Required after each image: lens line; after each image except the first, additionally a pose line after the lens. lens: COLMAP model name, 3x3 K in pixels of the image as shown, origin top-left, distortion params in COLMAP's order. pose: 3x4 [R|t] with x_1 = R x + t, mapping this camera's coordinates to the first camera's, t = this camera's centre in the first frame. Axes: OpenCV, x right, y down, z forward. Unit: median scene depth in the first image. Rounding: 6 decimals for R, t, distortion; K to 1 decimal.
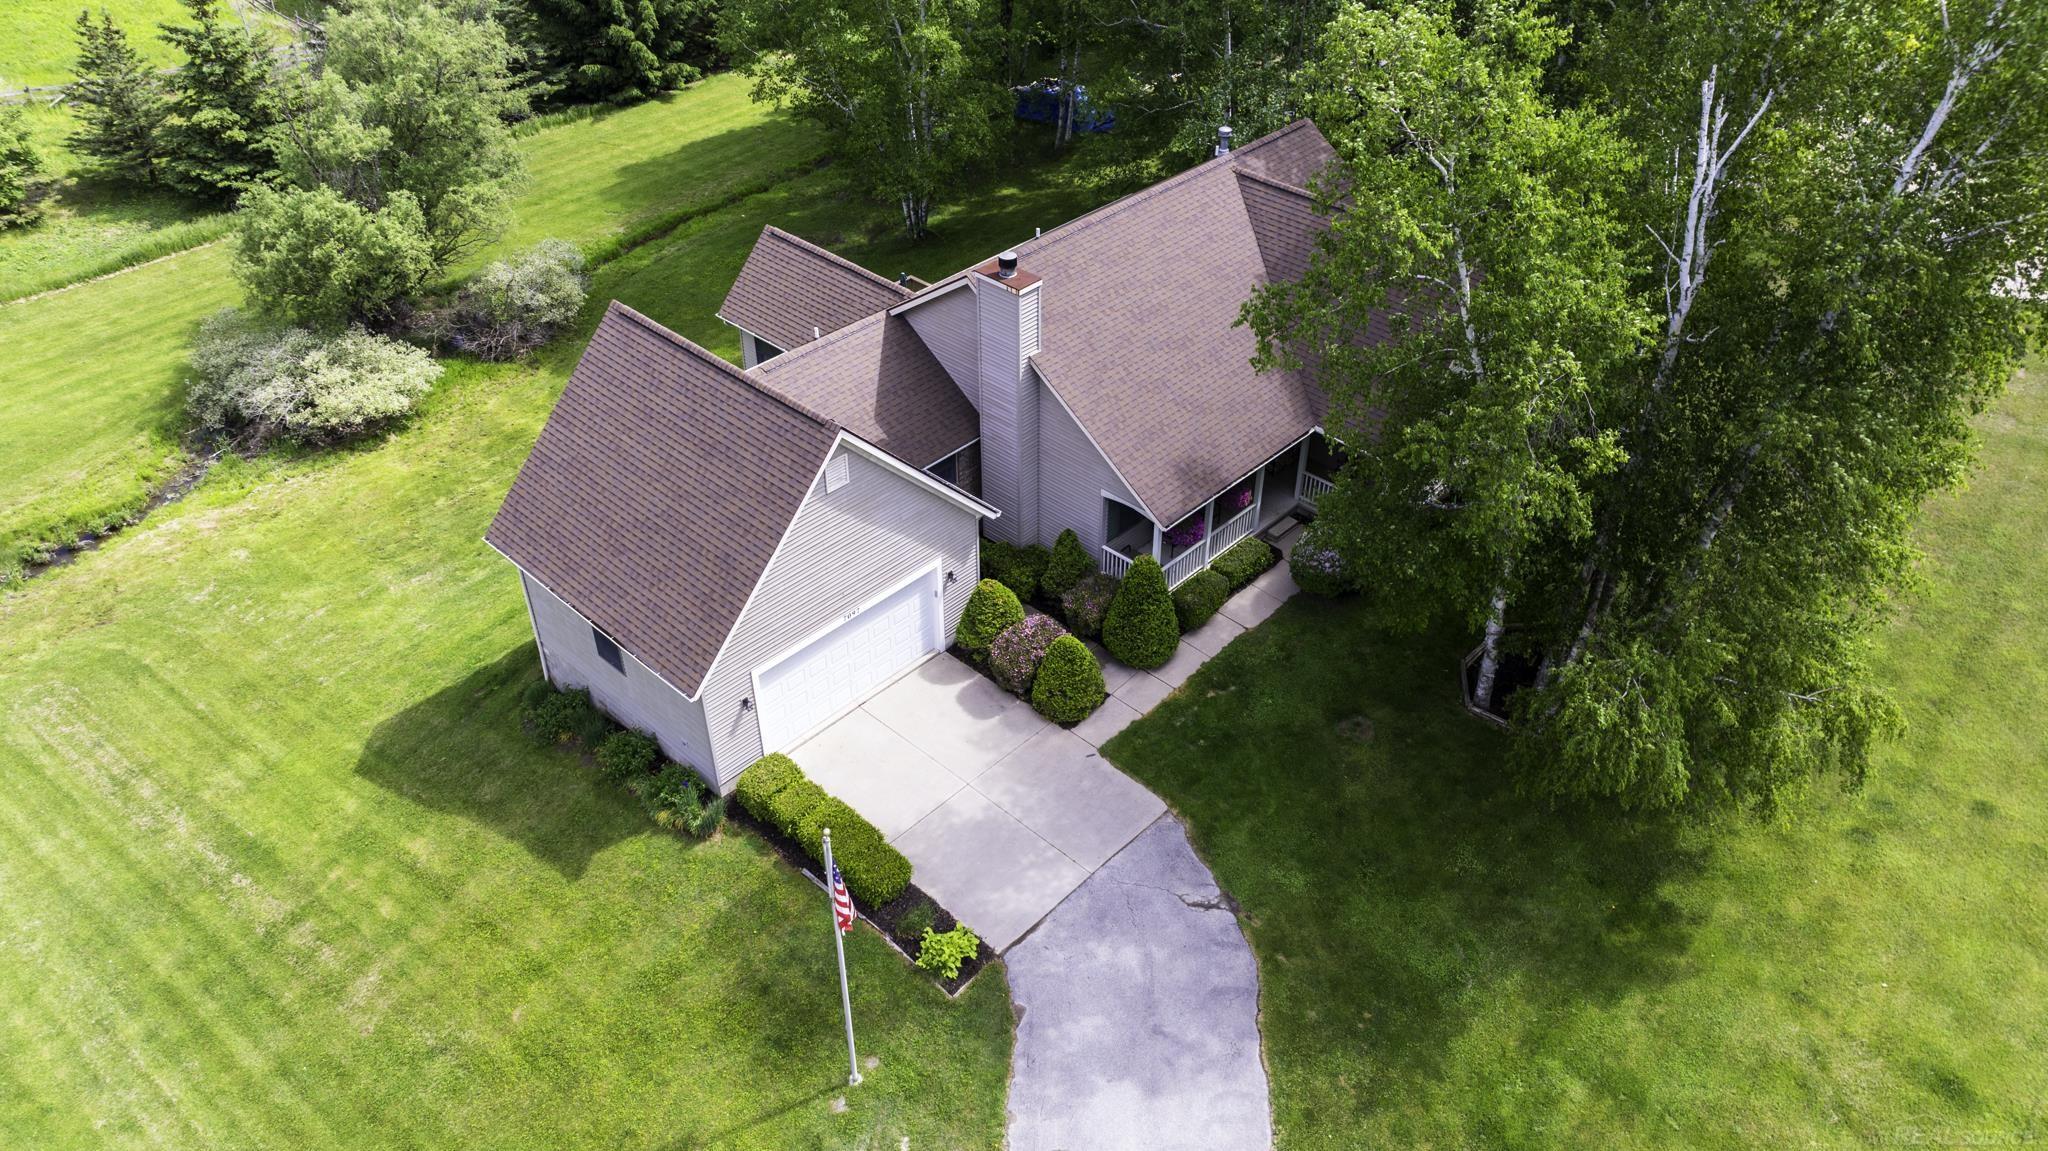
lens RADIAL K [[1415.2, 0, 1024.0], [0, 1415.2, 575.5], [0, 0, 1]] dist [-0.013192, 0.001686]
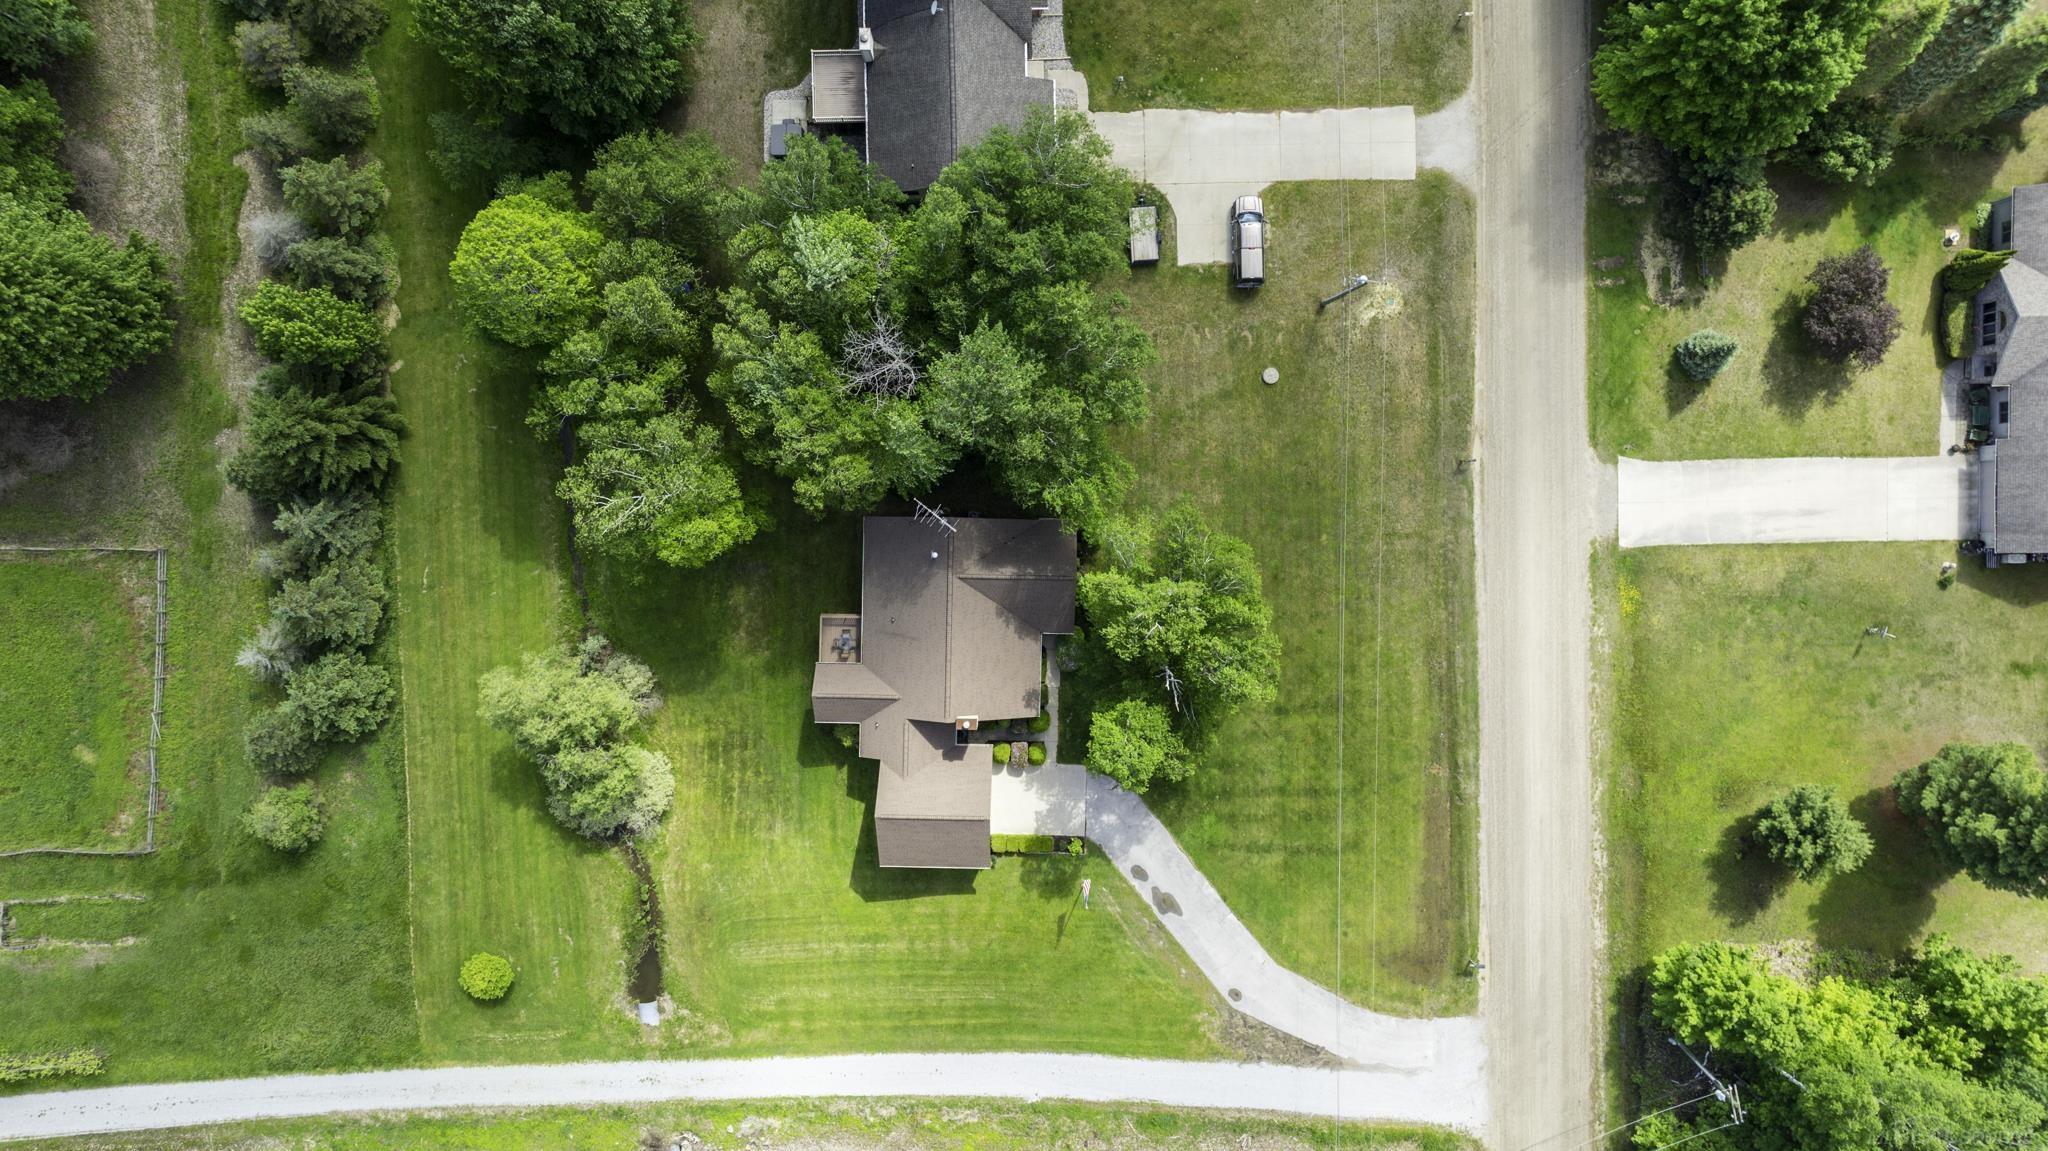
lens RADIAL K [[1457.9, 0, 1024.0], [0, 1457.9, 575.5], [0, 0, 1]] dist [-0.005364, -0.001942]
pose [[0.741370, -0.670726, -0.022292, 0.332824], [0.421540, 0.439578, 0.793143, -2.558371], [-0.522182, -0.597409, 0.608628, -0.699106]]
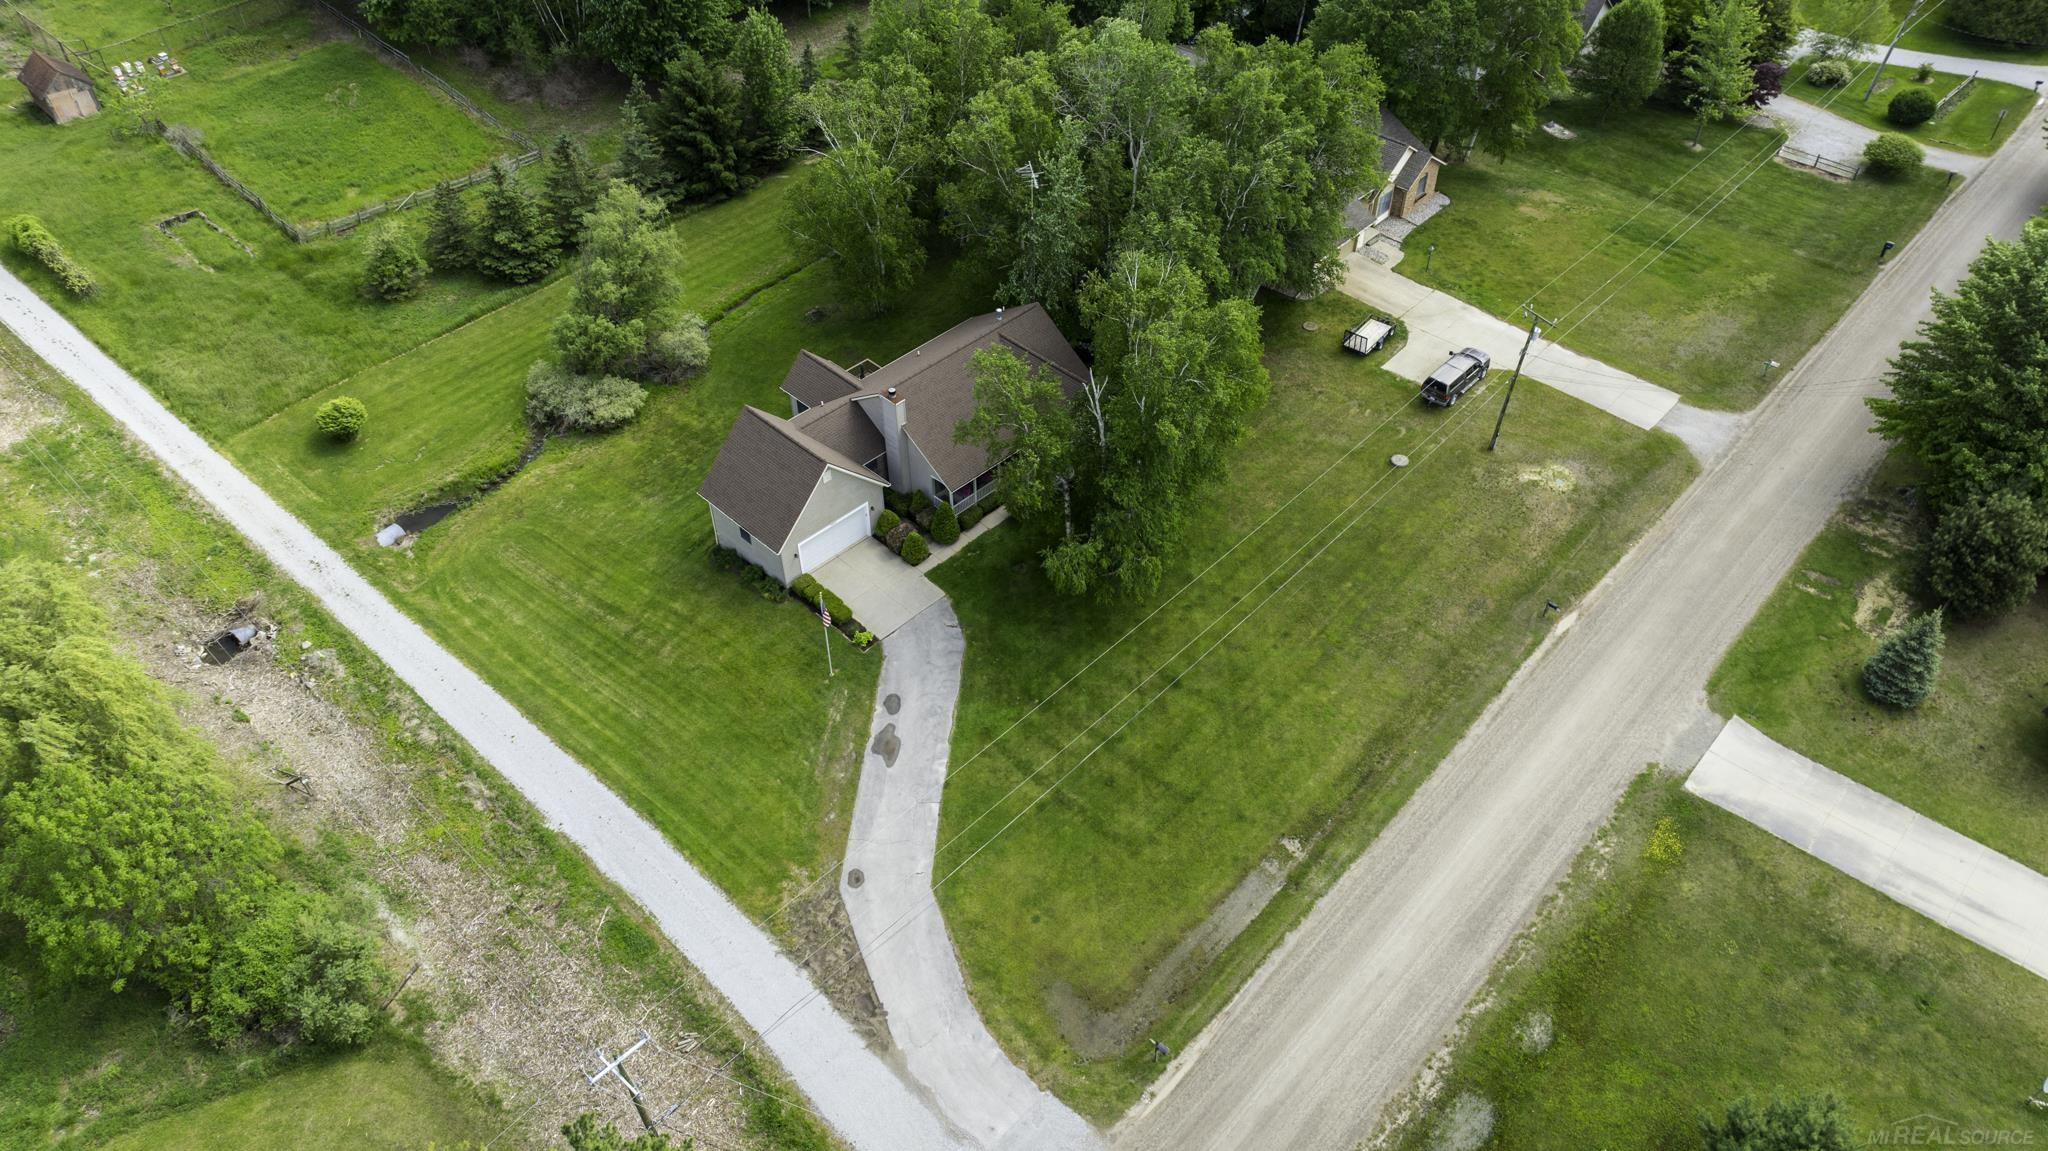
lens RADIAL K [[1415.2, 0, 1024.0], [0, 1415.2, 575.5], [0, 0, 1]] dist [-0.013192, 0.001686]
pose [[0.999669, 0.014405, -0.021308, 0.277611], [-0.012044, 0.994182, 0.107036, -0.154183], [0.022726, -0.106744, 0.994027, -1.562415]]
